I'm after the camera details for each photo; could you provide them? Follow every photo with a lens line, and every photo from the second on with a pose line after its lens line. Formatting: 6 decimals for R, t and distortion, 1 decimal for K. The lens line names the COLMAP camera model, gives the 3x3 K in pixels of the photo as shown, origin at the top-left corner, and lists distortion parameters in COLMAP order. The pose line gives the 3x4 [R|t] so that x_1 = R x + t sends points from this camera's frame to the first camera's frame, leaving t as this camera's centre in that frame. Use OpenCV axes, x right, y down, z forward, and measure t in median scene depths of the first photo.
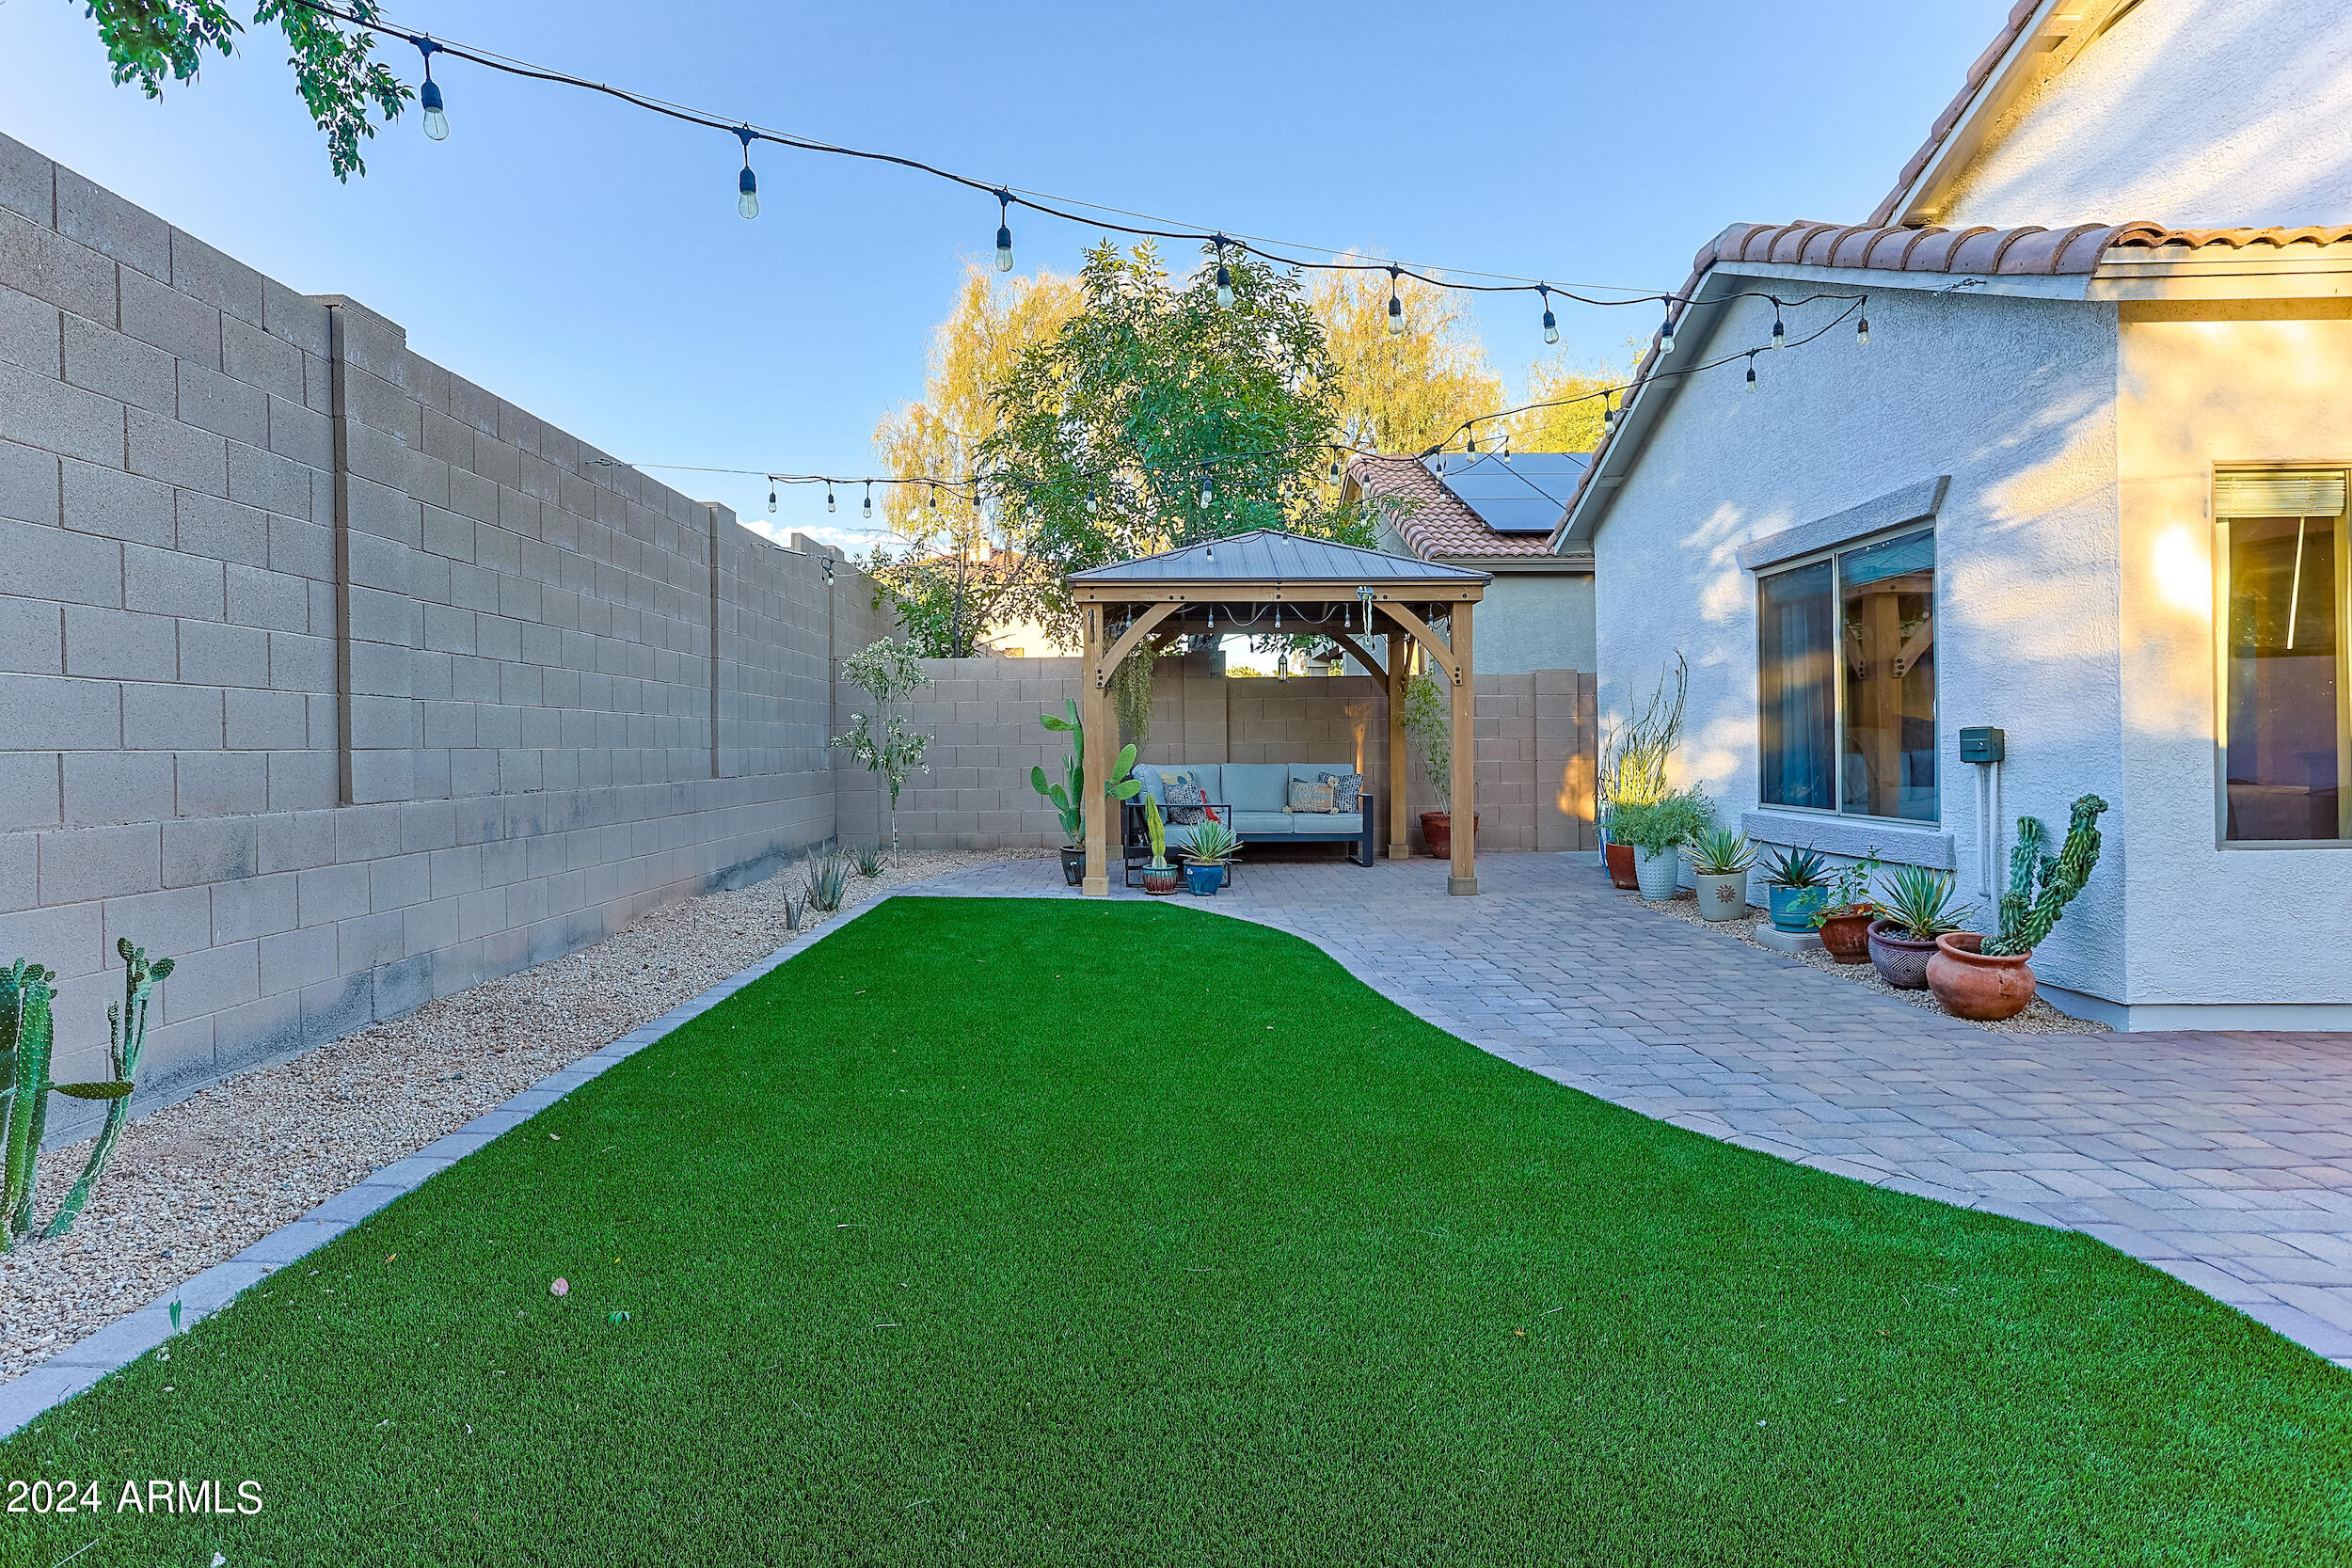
lens RADIAL K [[1303.6, 0, 1123.7], [0, 1303.6, 741.3], [0, 0, 1]] dist [-0.005076, 0.009174]
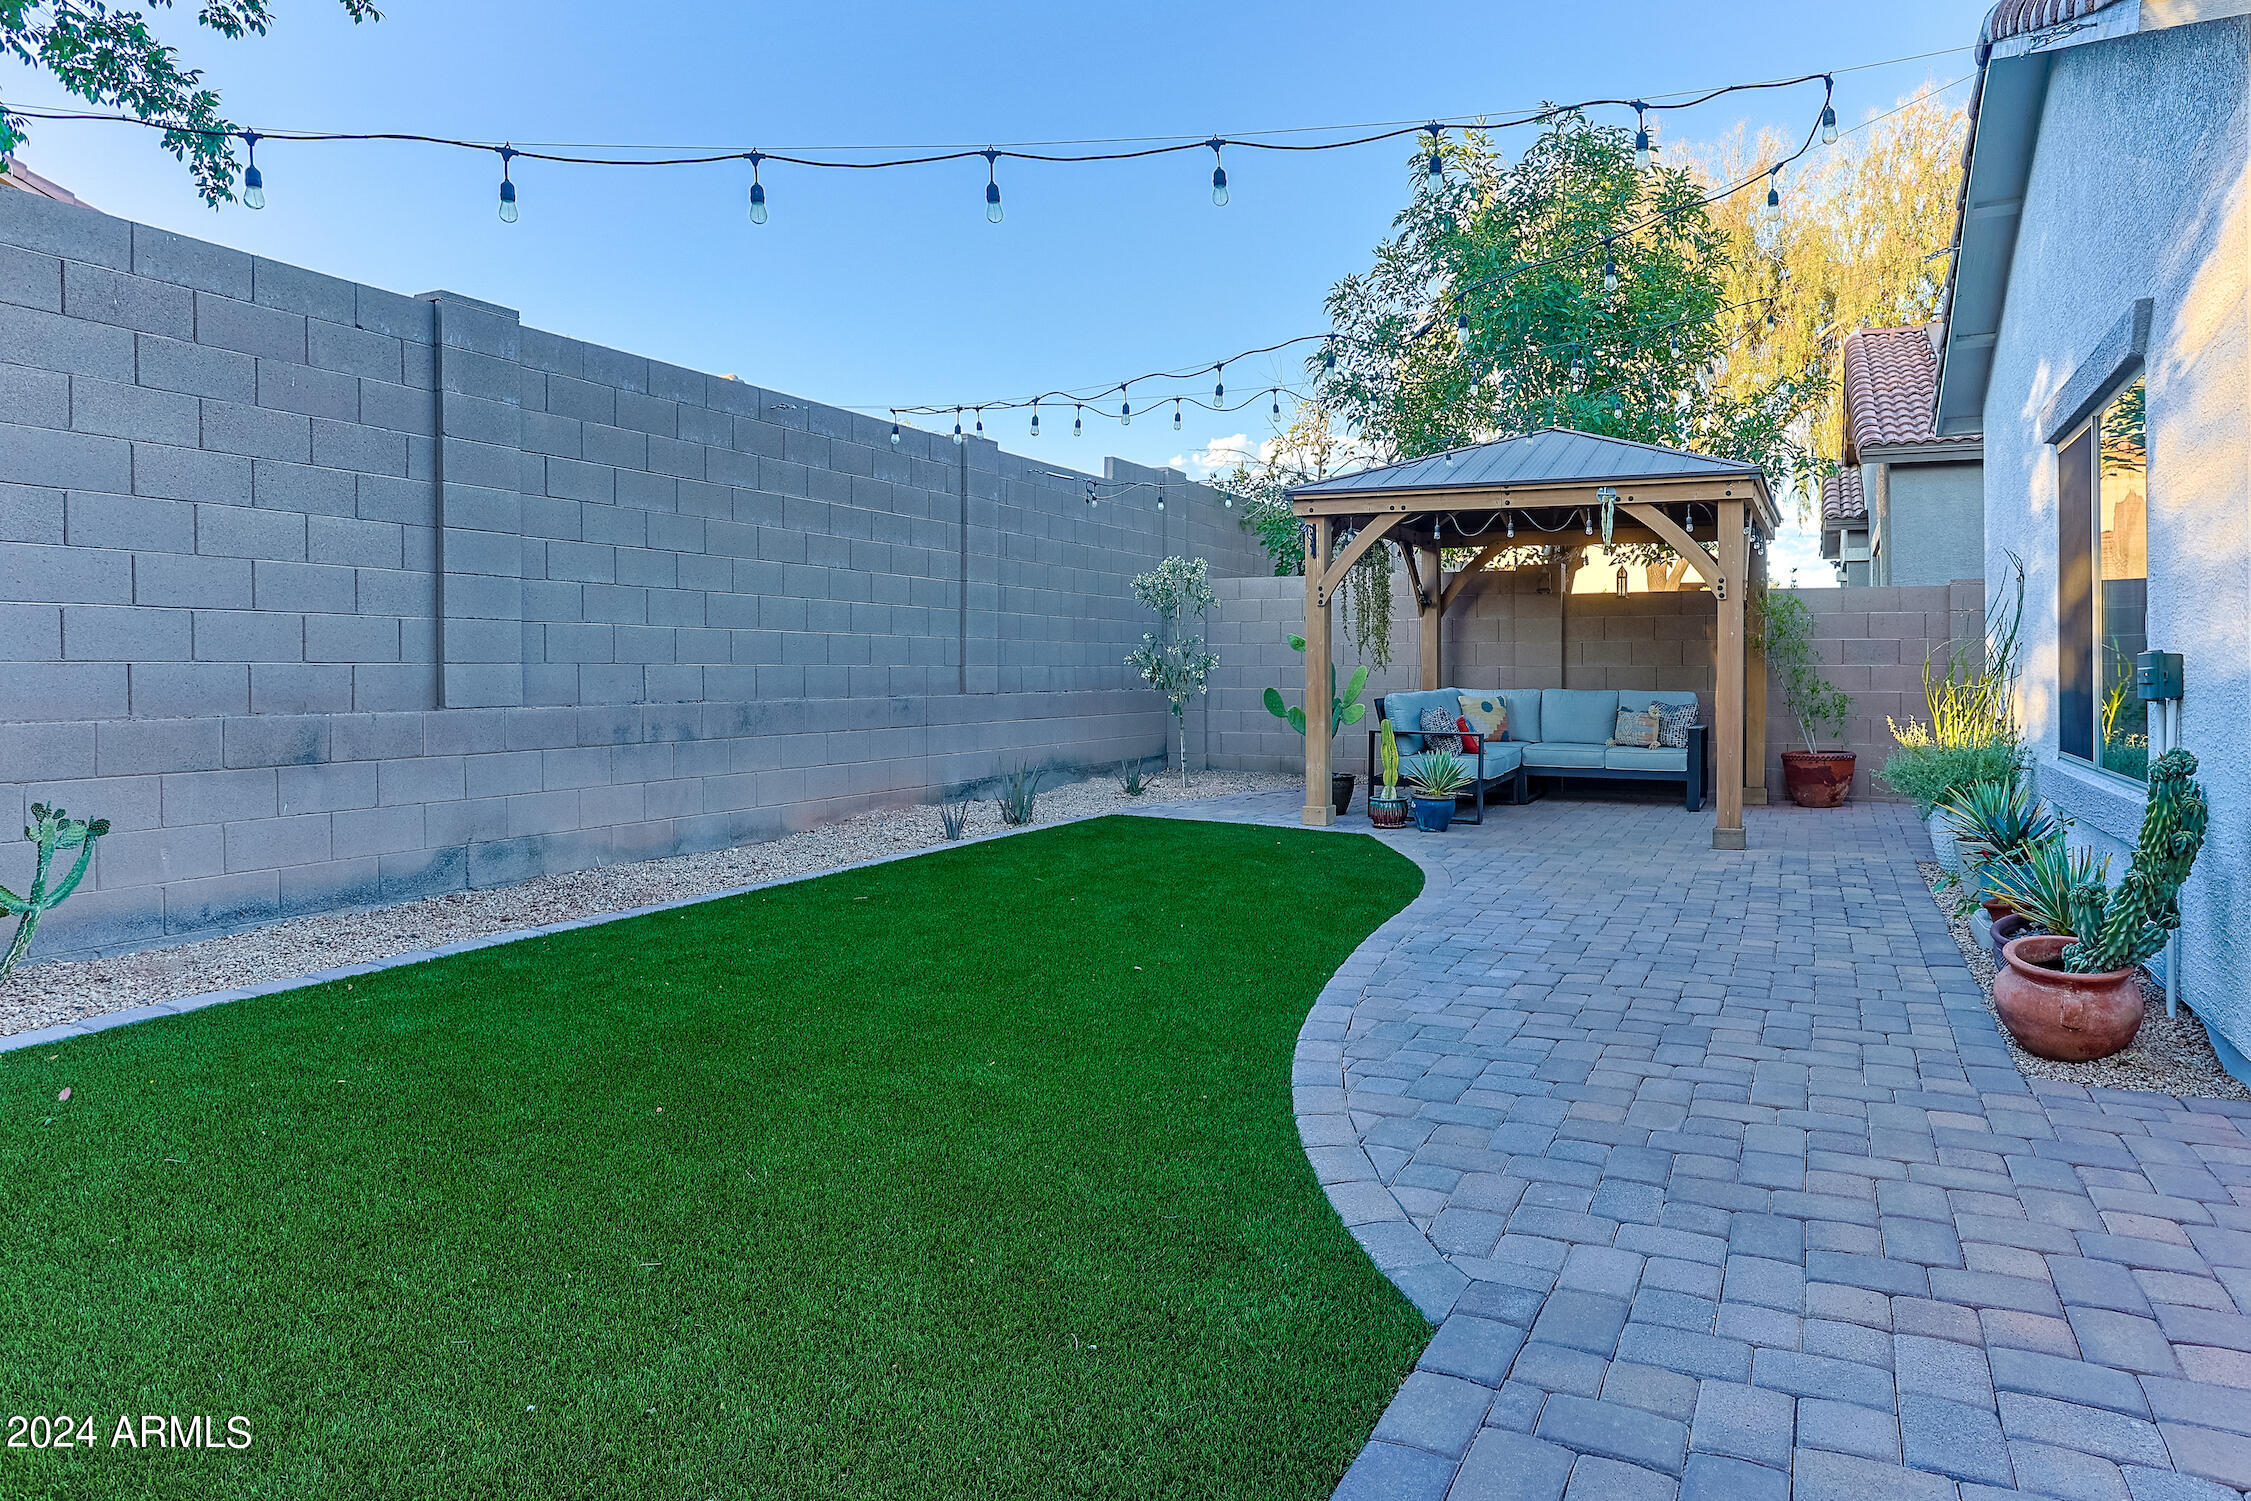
lens RADIAL K [[1332.4, 0, 1202.7], [0, 1332.4, 670.8], [0, 0, 1]] dist [-0.012236, 0.003229]
pose [[0.914568, 0.010705, -0.404290, 0.295991], [-0.008116, 0.999934, 0.008117, -0.001294], [0.404351, -0.004143, 0.914595, 0.080755]]
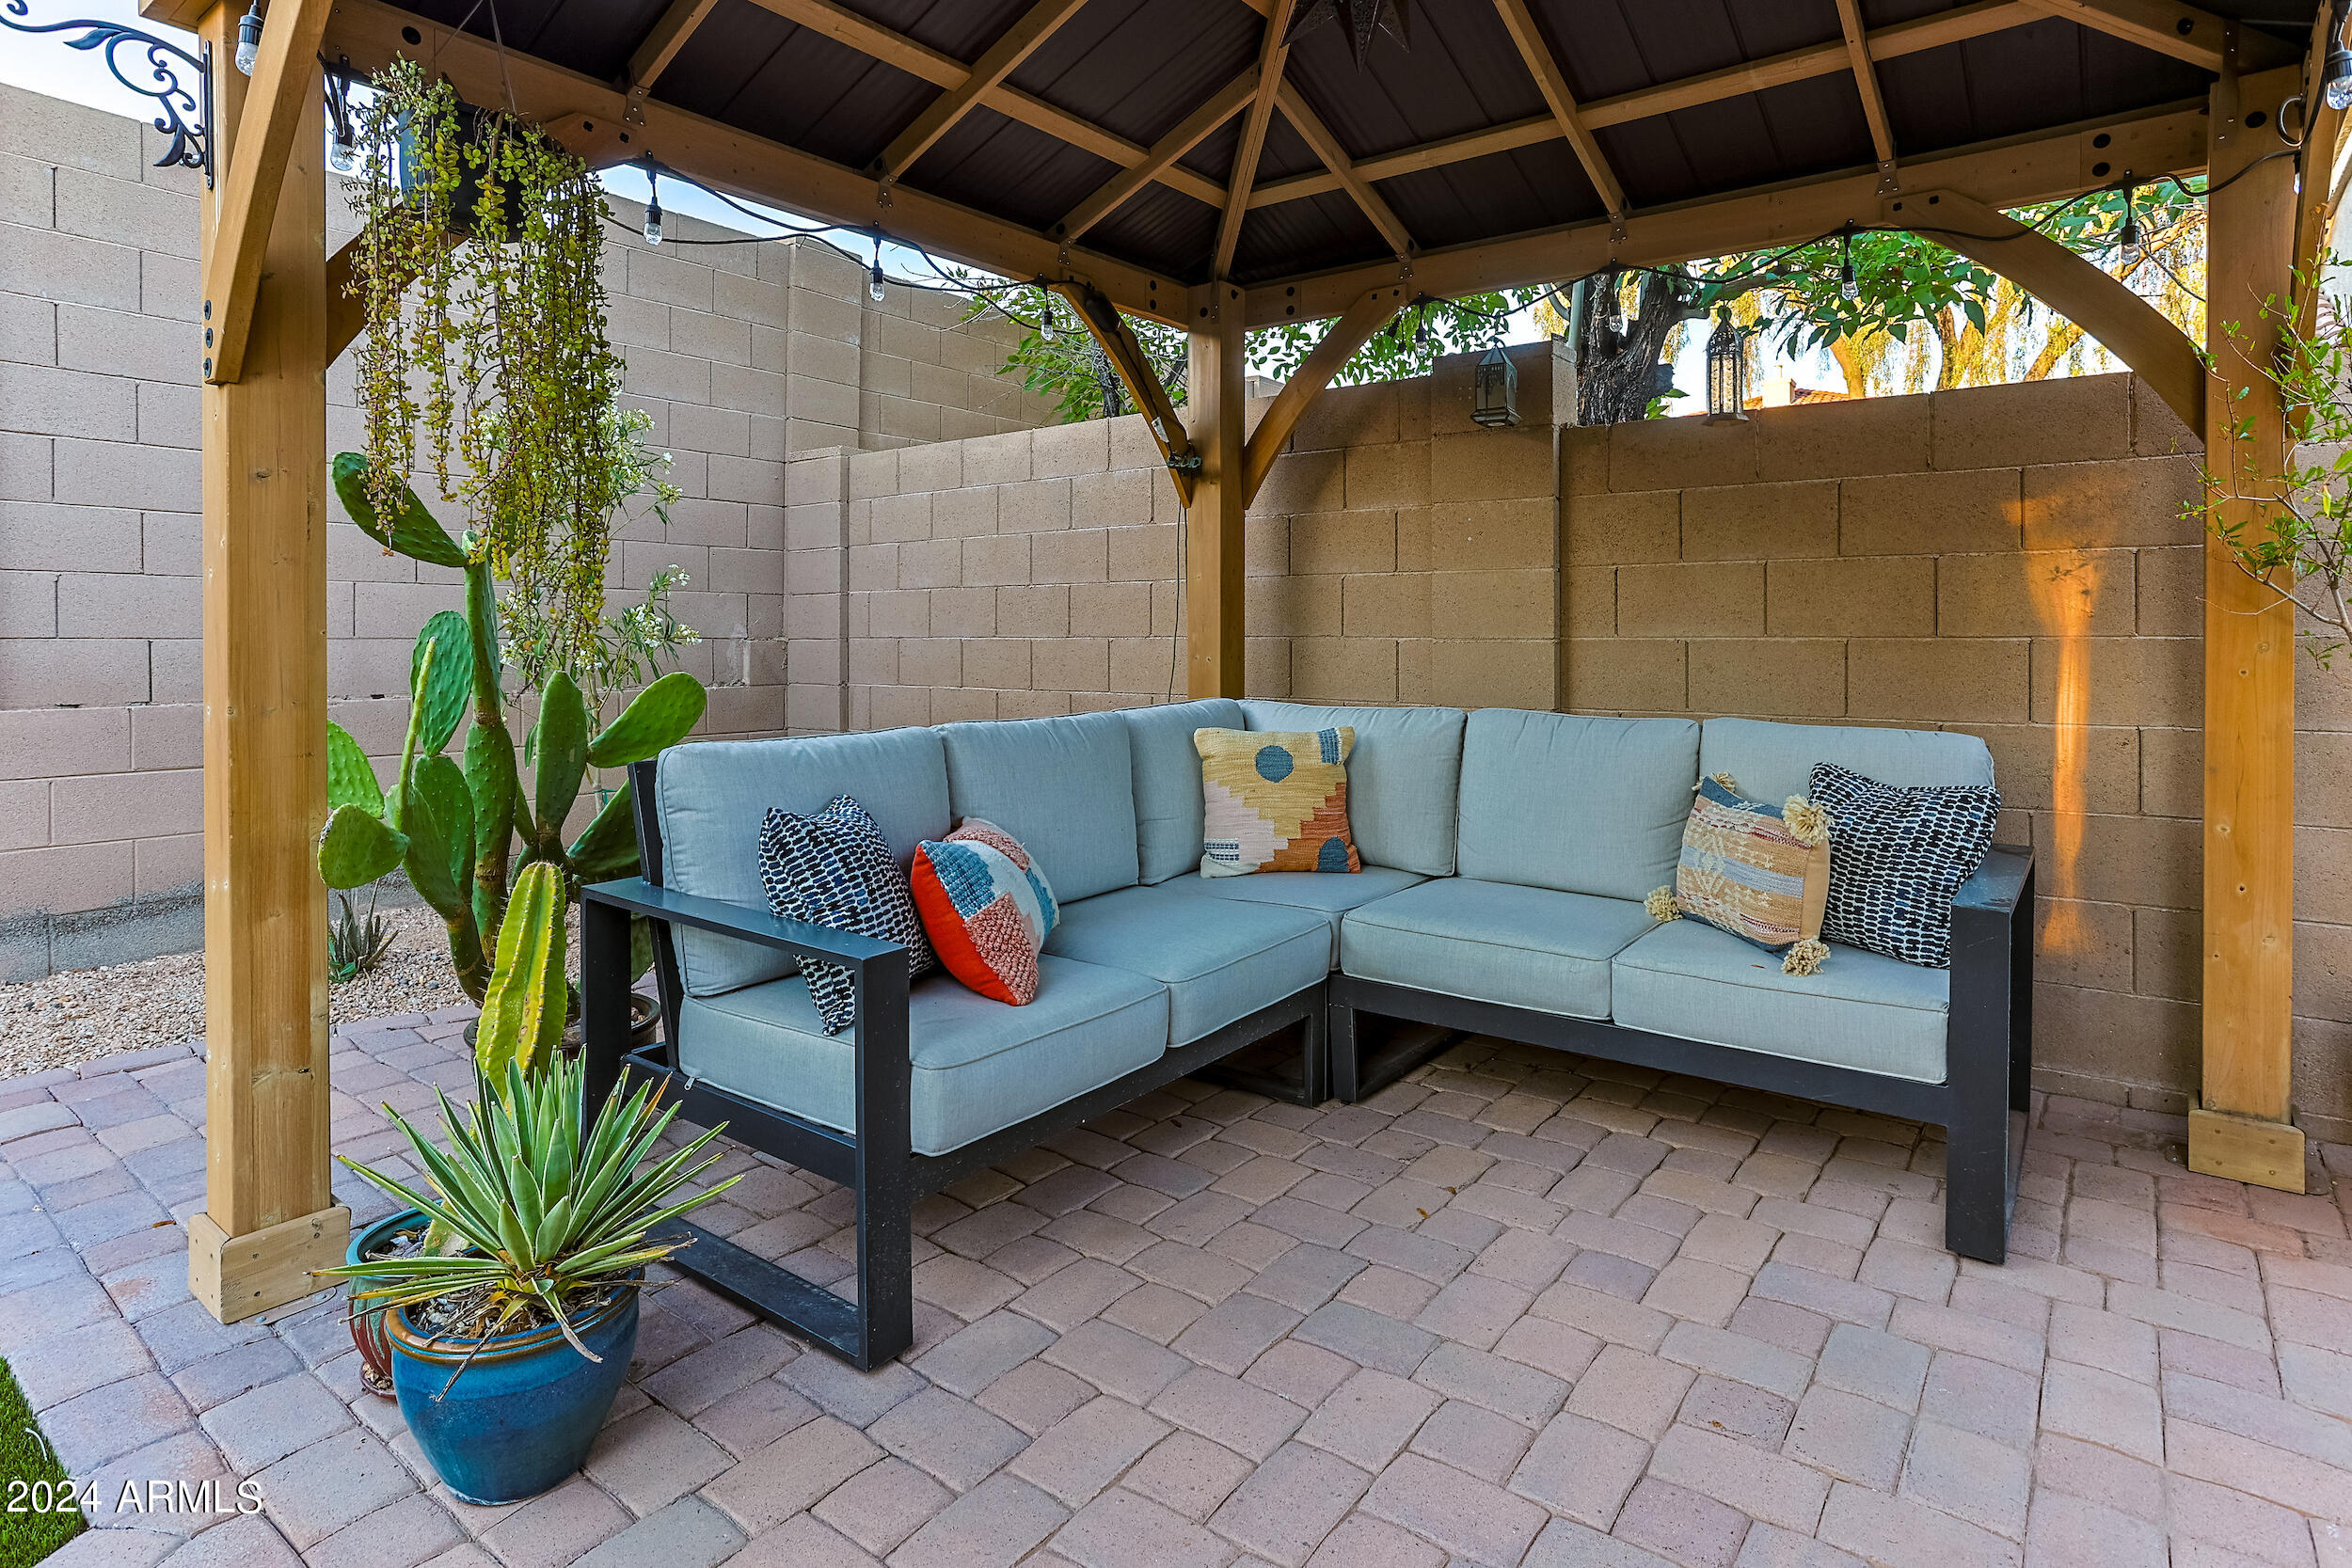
lens RADIAL K [[1303.6, 0, 1163.3], [0, 1303.6, 636.7], [0, 0, 1]] dist [-0.005076, 0.009174]
pose [[0.799854, 0.013321, -0.600046, 0.251158], [-0.006319, 0.999885, 0.013775, -0.003728], [0.600161, -0.007226, 0.799847, 0.920911]]
